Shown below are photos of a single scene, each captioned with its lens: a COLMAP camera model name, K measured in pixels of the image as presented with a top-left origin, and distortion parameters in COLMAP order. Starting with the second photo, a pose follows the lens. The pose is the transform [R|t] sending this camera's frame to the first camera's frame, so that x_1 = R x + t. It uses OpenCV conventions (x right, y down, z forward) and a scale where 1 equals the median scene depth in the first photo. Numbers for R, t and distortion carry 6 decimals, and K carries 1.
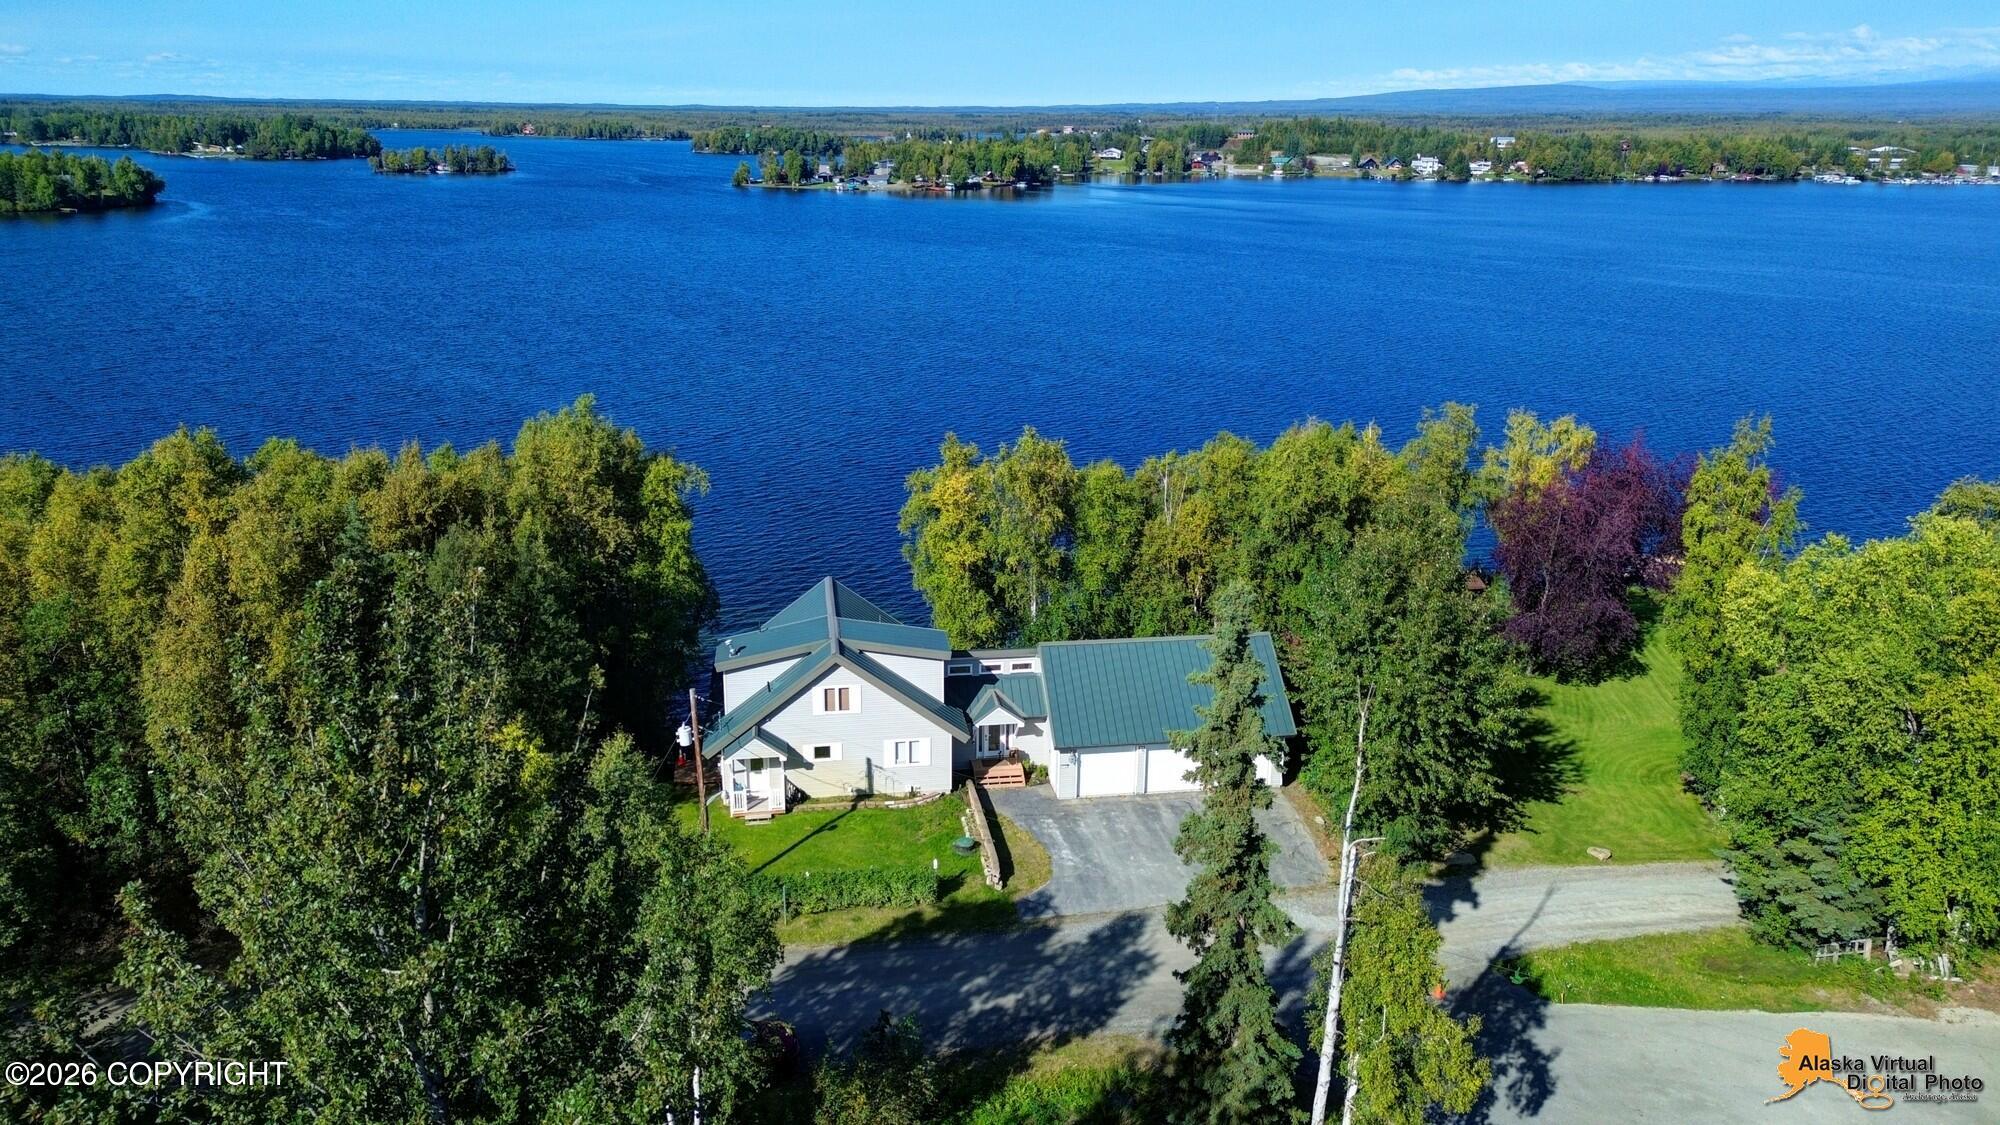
lens RADIAL K [[1412.4, 0, 1002.7], [0, 1412.4, 528.6], [0, 0, 1]] dist [0.060255, -0.054256]
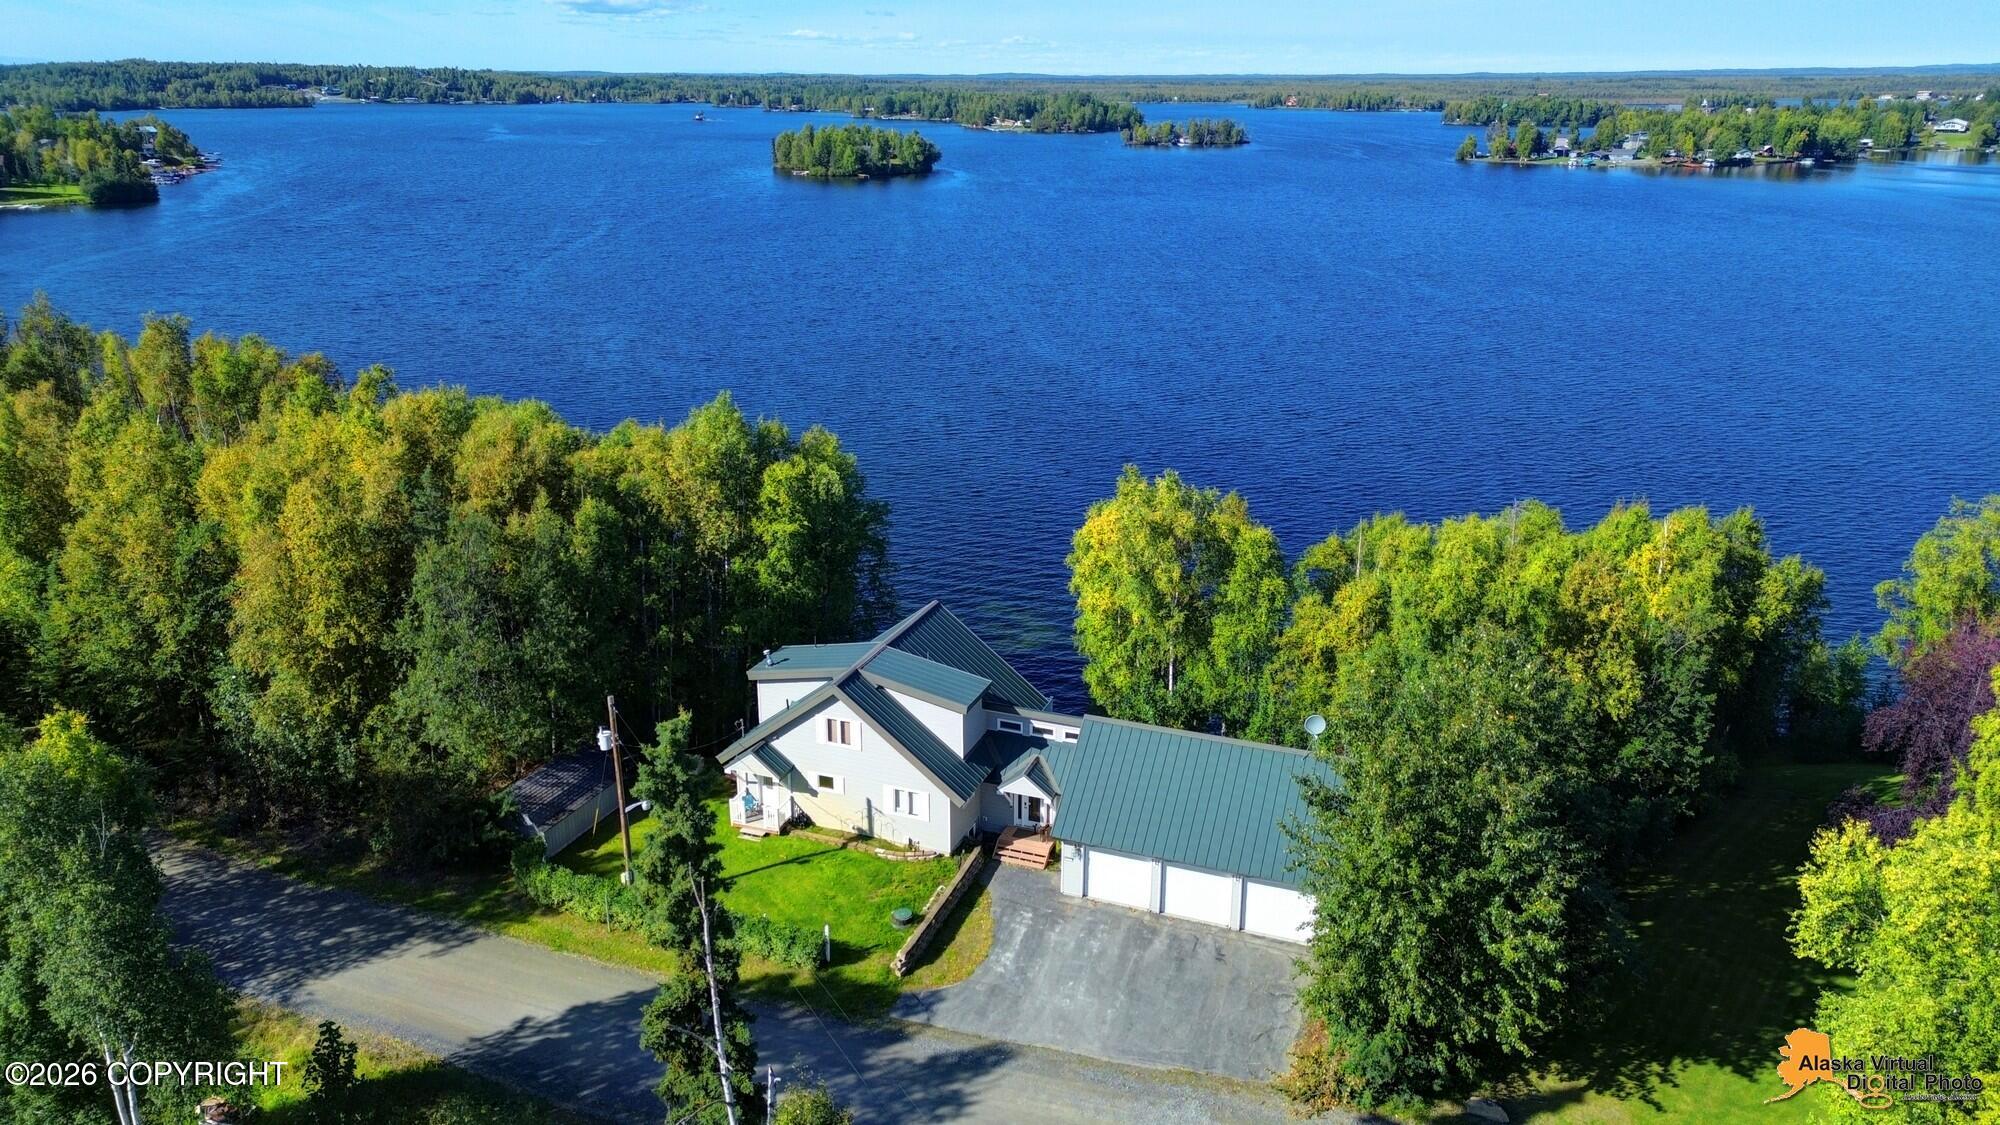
lens RADIAL K [[1414.0, 0, 1001.2], [0, 1414.0, 518.1], [0, 0, 1]] dist [0.071740, -0.075224]
pose [[0.869483, 0.137884, -0.474328, 0.340823], [-0.132084, 0.990184, 0.045718, -0.067072], [0.475976, 0.022901, 0.879160, 0.165105]]
